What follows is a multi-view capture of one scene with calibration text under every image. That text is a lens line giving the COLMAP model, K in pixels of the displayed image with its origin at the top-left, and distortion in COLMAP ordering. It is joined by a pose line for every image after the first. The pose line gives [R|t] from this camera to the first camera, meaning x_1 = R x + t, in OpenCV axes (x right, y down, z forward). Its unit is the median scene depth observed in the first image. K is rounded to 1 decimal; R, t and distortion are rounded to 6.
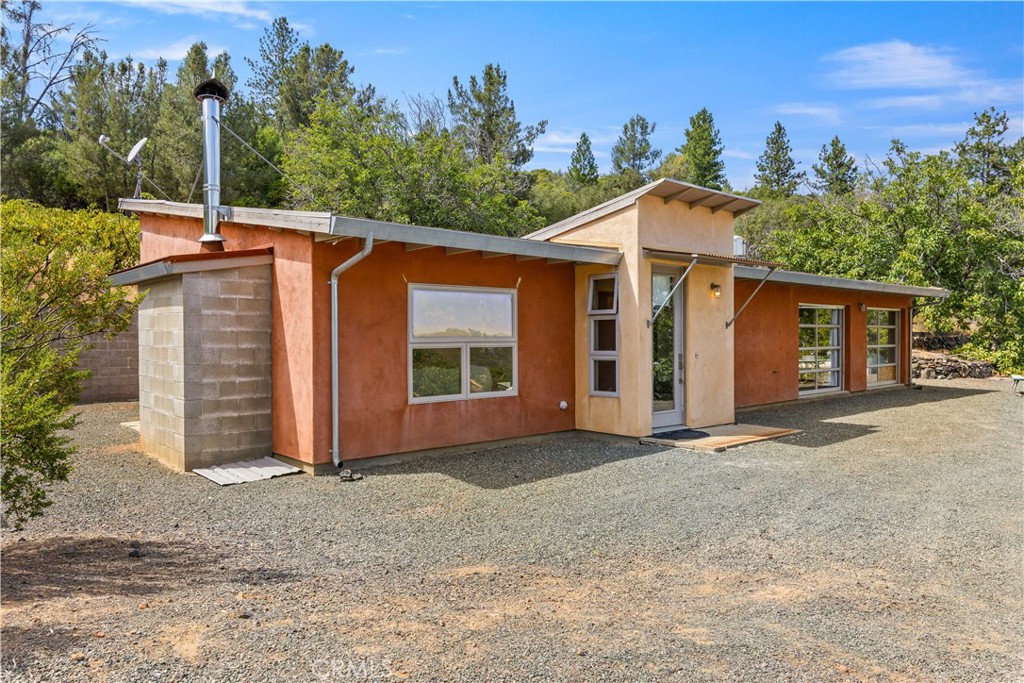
lens RADIAL K [[708.1, 0, 512.2], [0, 708.1, 340.2], [0, 0, 1]] dist [-0.000218, -0.001205]
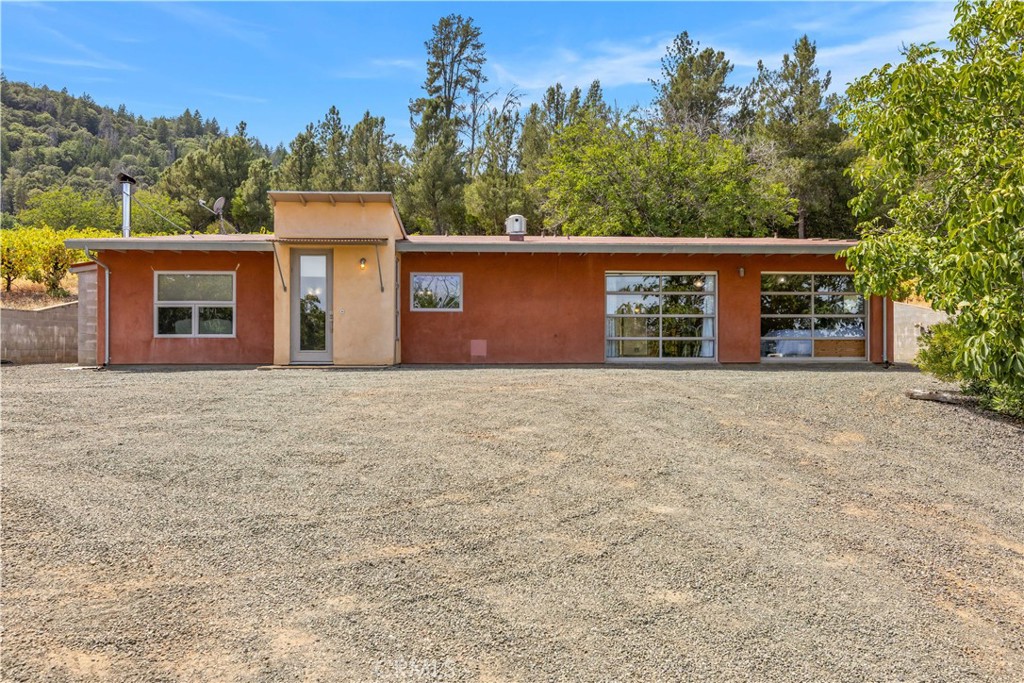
lens RADIAL K [[741.1, 0, 511.0], [0, 741.1, 341.9], [0, 0, 1]] dist [-0.000469, -0.000170]
pose [[0.763223, -0.001311, -0.646134, 1.644855], [-0.007384, 0.999915, -0.010751, 0.106350], [0.646093, 0.012977, 0.763148, 0.132500]]
